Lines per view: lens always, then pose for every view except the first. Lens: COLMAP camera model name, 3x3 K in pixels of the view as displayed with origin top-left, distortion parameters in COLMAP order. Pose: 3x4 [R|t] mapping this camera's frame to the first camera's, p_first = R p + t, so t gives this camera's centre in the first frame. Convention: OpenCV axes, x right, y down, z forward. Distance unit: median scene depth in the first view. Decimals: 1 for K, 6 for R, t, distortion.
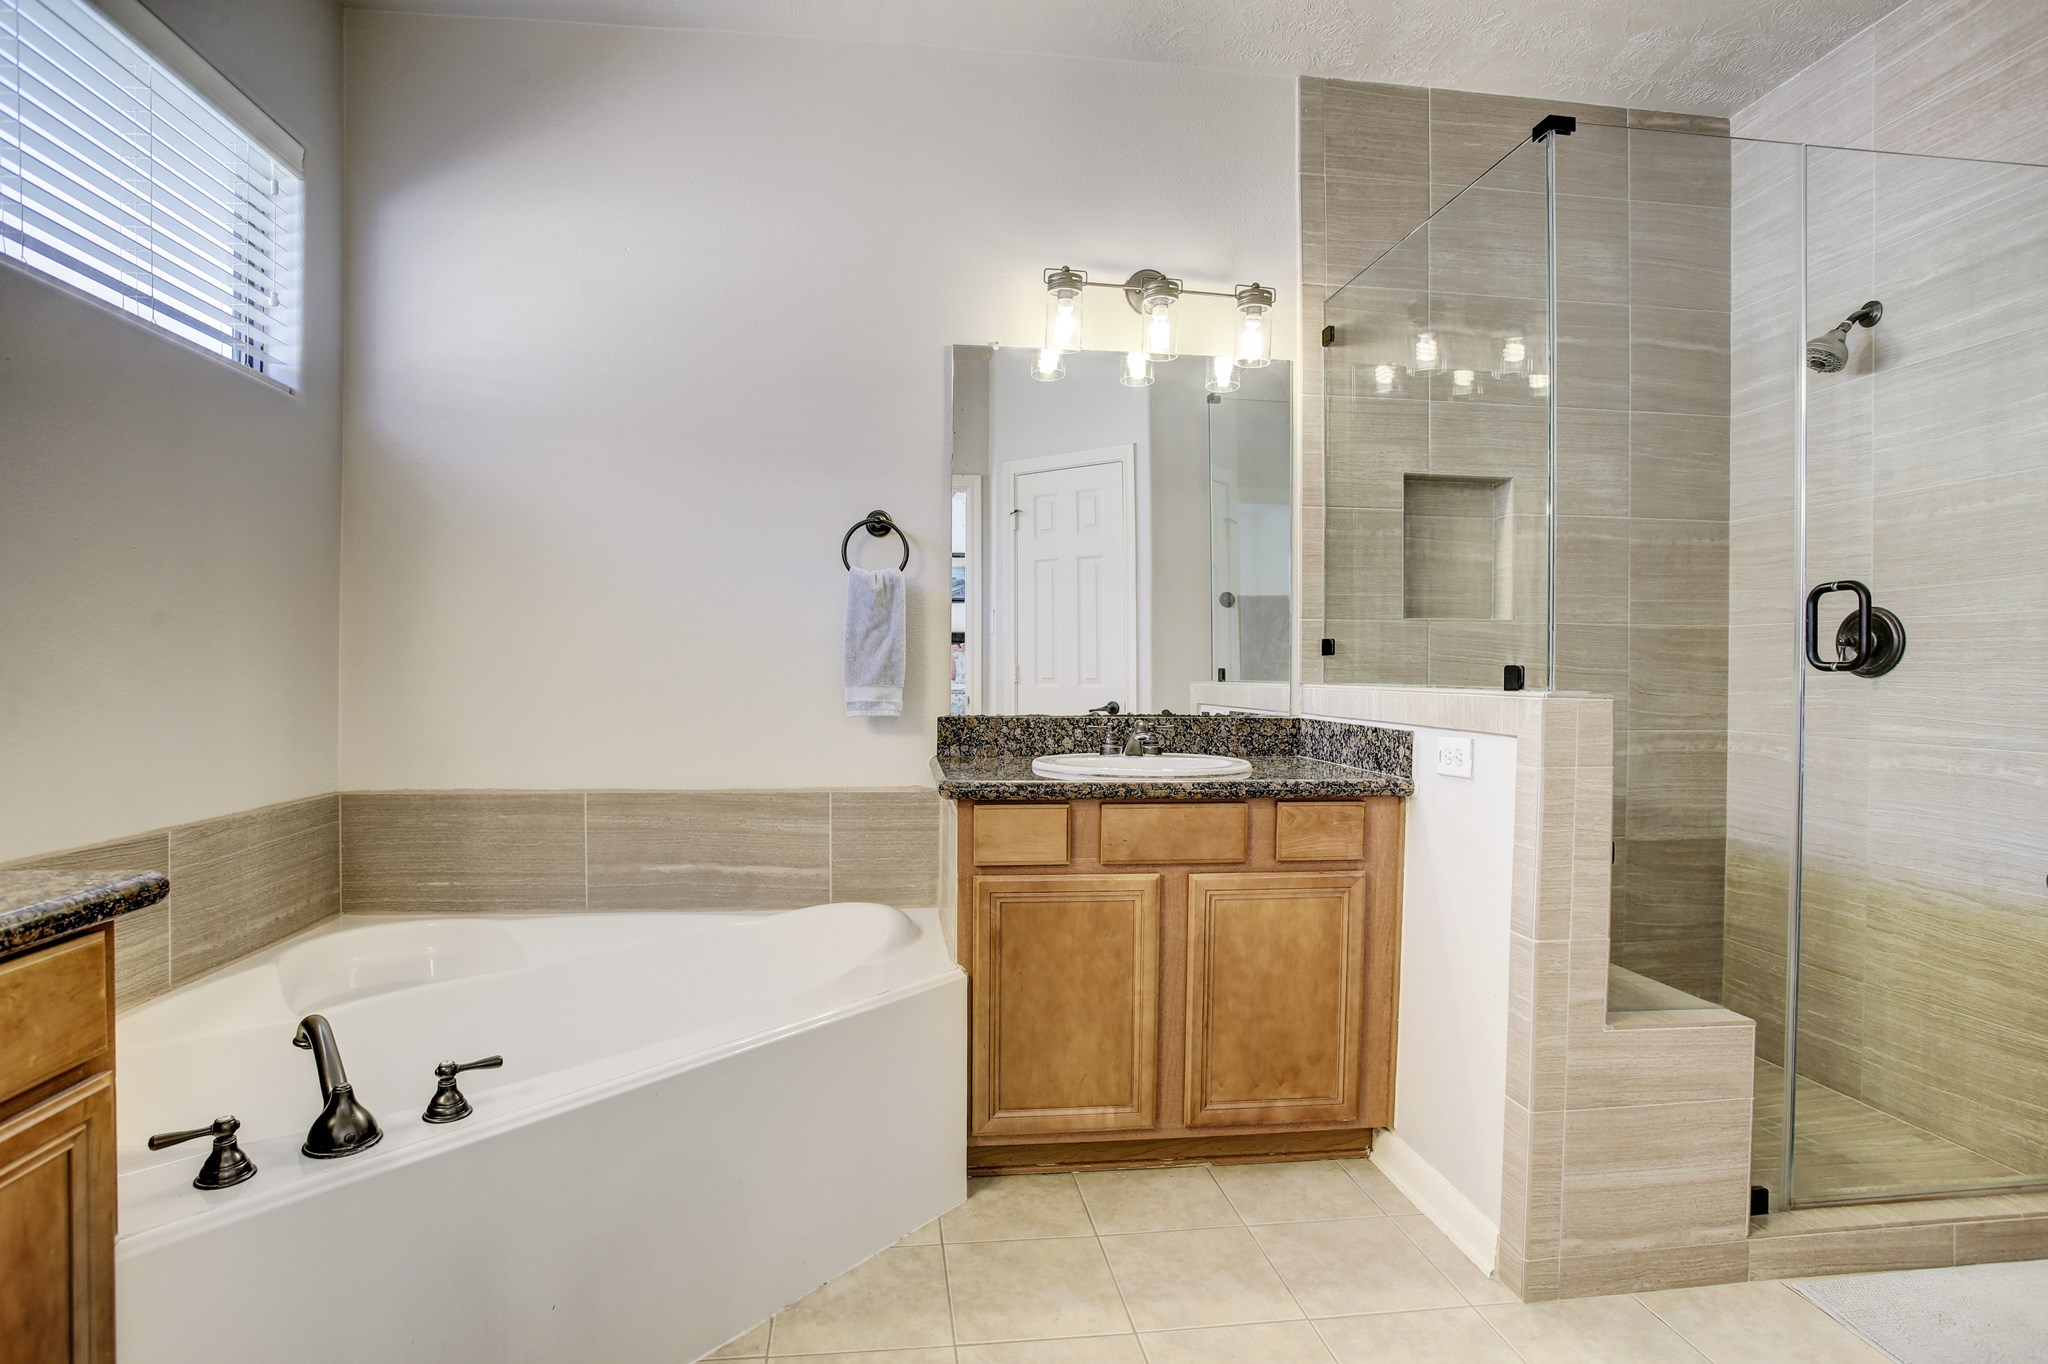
lens RADIAL K [[1044.4, 0, 1011.2], [0, 1044.4, 671.7], [0, 0, 1]] dist [-0.040775, 0.014767]
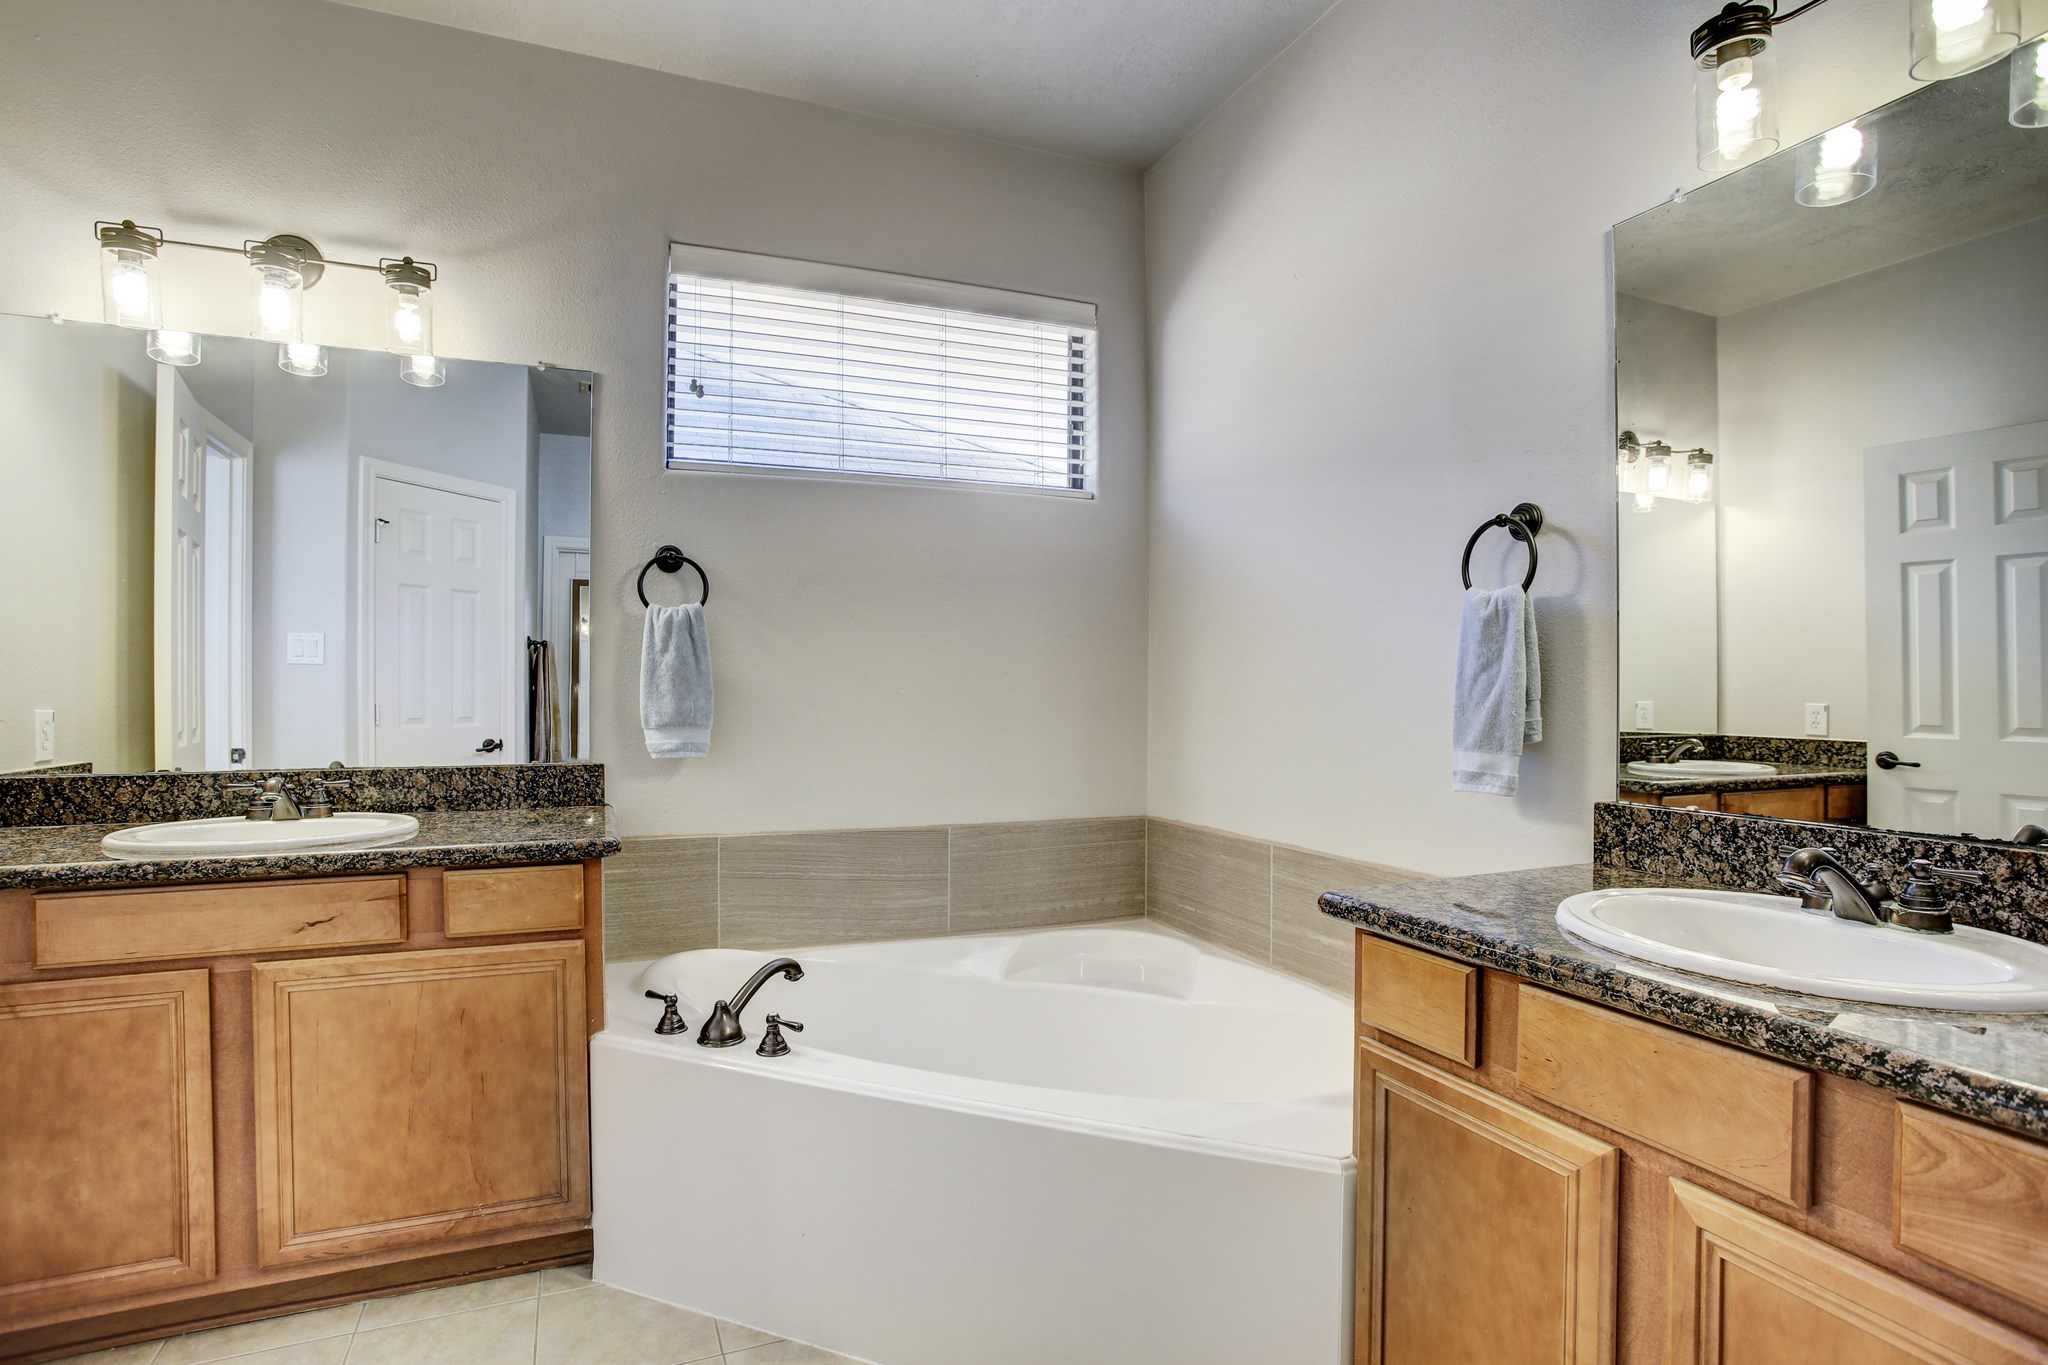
lens RADIAL K [[1044.4, 0, 1019.8], [0, 1044.4, 690.1], [0, 0, 1]] dist [-0.040775, 0.014767]
pose [[0.280530, -0.004634, -0.959834, 0.484720], [-0.000809, 0.999987, -0.005064, -0.025025], [0.959845, 0.002197, 0.280523, 0.514568]]
